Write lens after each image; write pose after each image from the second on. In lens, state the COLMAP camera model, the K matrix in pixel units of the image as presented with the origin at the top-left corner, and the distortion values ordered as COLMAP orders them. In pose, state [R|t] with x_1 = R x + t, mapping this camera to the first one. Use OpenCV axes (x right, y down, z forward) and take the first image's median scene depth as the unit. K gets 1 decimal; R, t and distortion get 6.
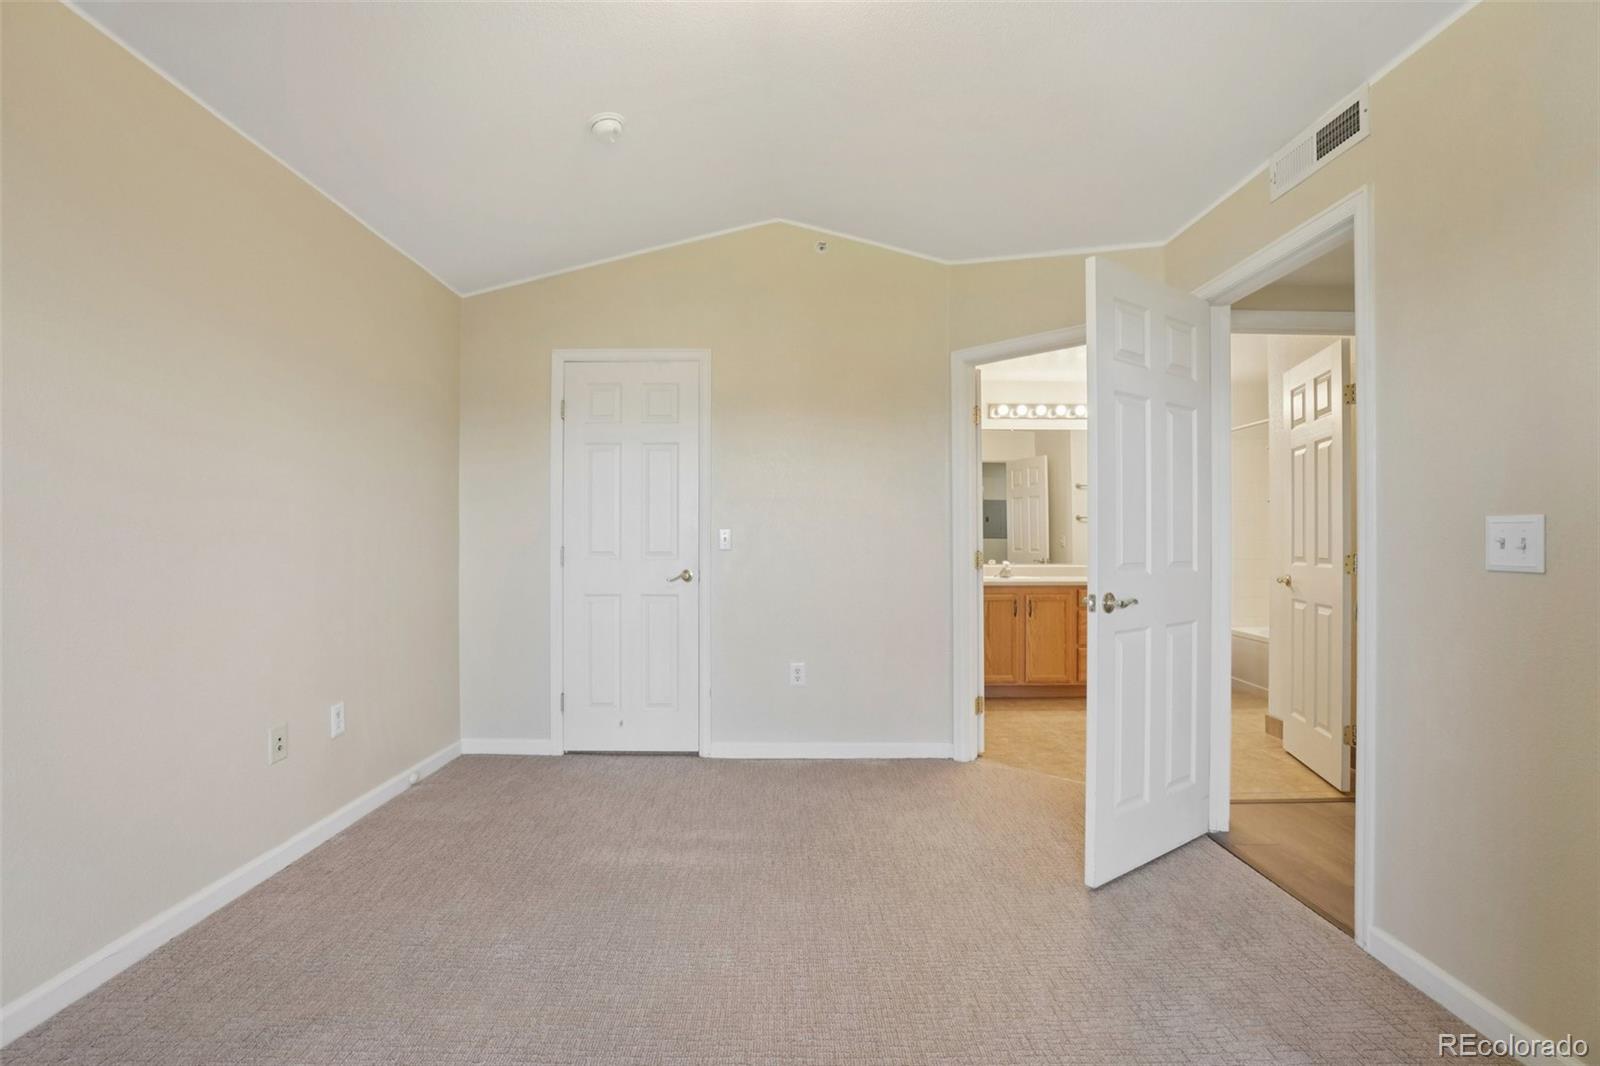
lens RADIAL K [[709.5, 0, 799.8], [0, 709.5, 535.8], [0, 0, 1]] dist [-0.043283, 0.011844]
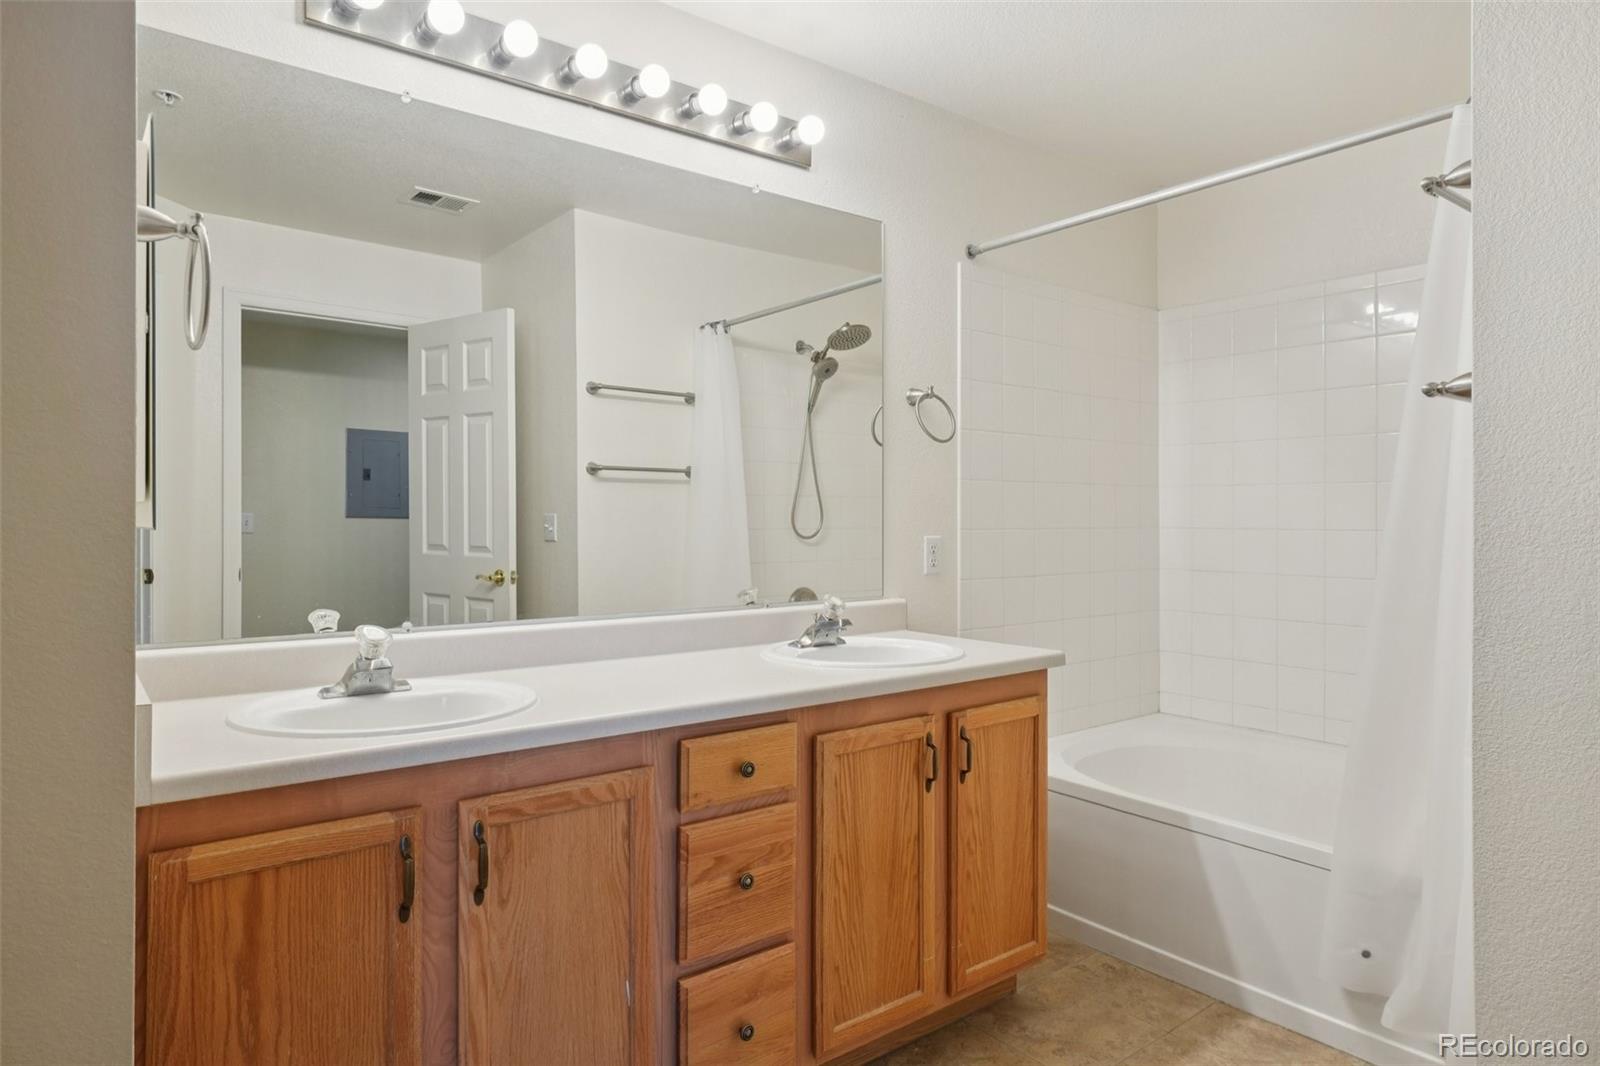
lens RADIAL K [[954.8, 0, 800.6], [0, 954.8, 526.3], [0, 0, 1]] dist [-0.005746, -0.000284]
pose [[0.793584, -0.002455, 0.608456, 0.228184], [-0.004000, 0.999949, 0.009251, -0.001013], [-0.608448, -0.009775, 0.793533, 0.712904]]
